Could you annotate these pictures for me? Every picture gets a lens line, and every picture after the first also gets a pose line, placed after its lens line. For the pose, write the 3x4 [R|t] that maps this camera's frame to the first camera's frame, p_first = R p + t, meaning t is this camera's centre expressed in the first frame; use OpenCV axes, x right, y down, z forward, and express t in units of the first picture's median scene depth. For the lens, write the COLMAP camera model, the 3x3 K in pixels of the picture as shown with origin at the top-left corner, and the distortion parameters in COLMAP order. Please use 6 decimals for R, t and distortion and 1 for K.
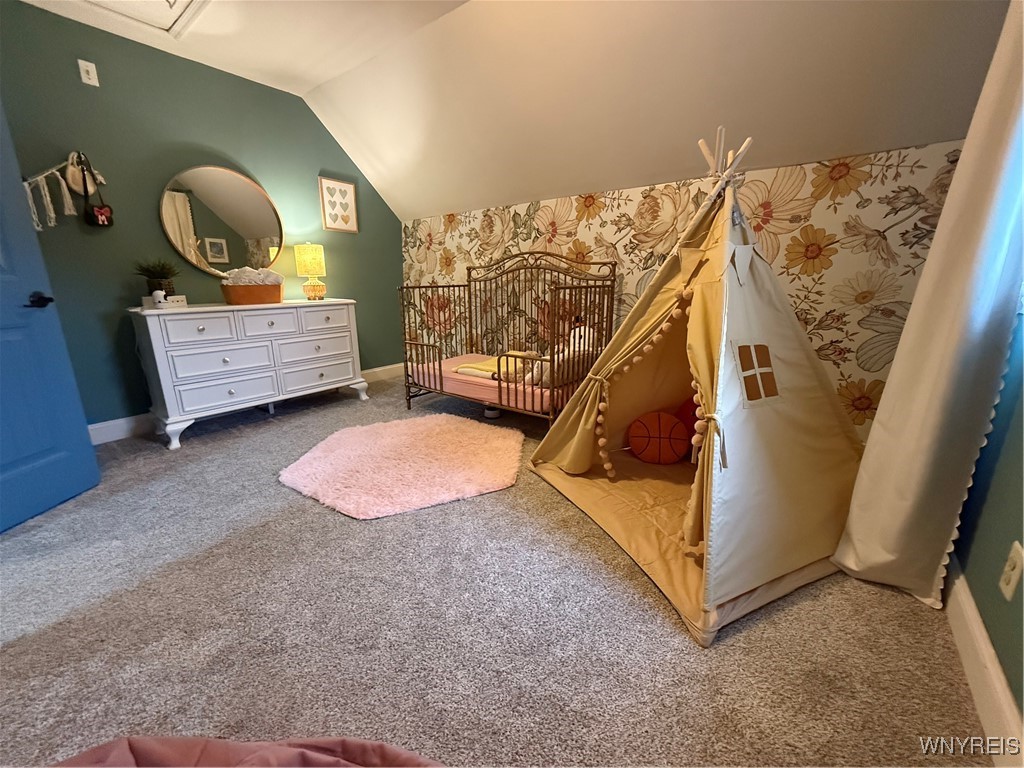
lens RADIAL K [[408.9, 0, 514.7], [0, 408.9, 383.0], [0, 0, 1]] dist [0.001523, -0.000187]
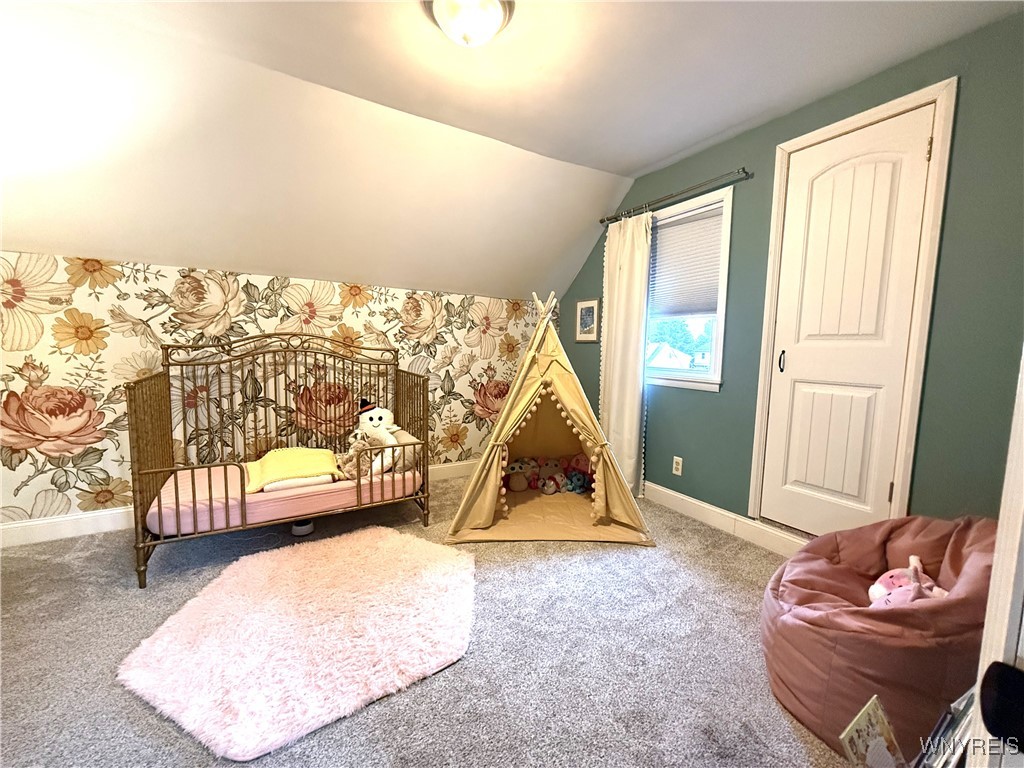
lens RADIAL K [[408.9, 0, 515.5], [0, 408.9, 384.4], [0, 0, 1]] dist [0.001523, -0.000187]
pose [[0.354441, -0.076125, 0.931974, -0.652162], [0.199234, 0.979943, 0.004272, -0.127420], [-0.913607, 0.184167, 0.362499, 0.279760]]
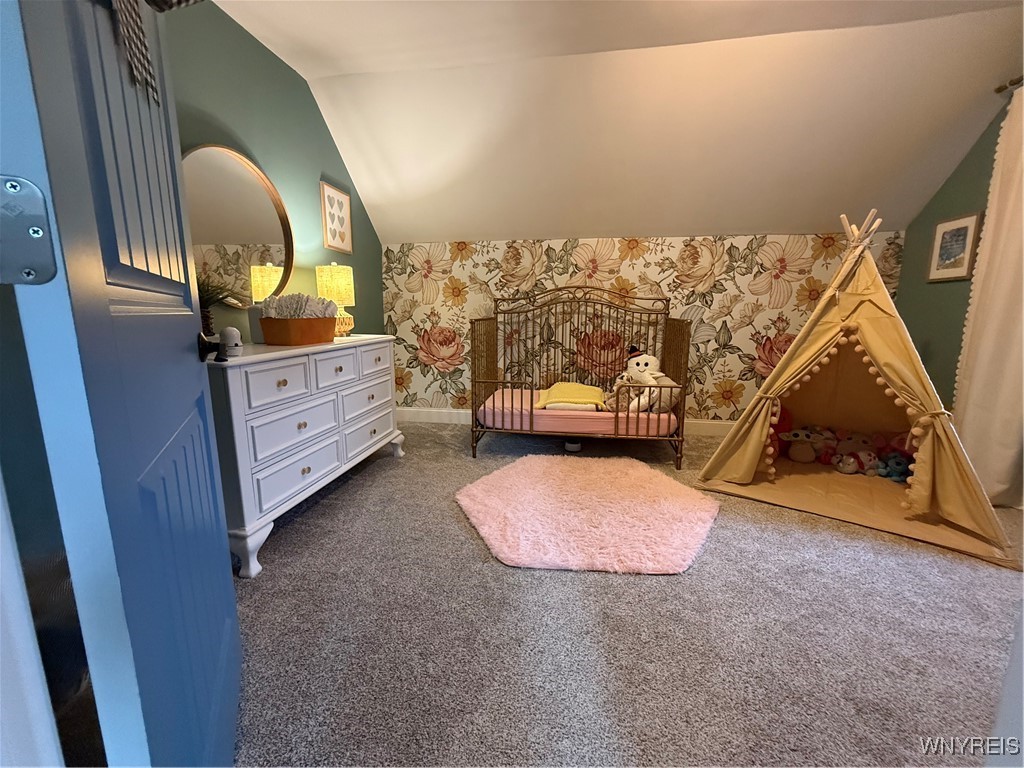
lens RADIAL K [[408.9, 0, 513.7], [0, 408.9, 383.5], [0, 0, 1]] dist [0.001523, -0.000187]
pose [[0.875492, -0.077453, 0.476985, -0.650777], [0.110186, 0.993066, -0.040987, -0.053330], [-0.470503, 0.088441, 0.877955, 0.197771]]
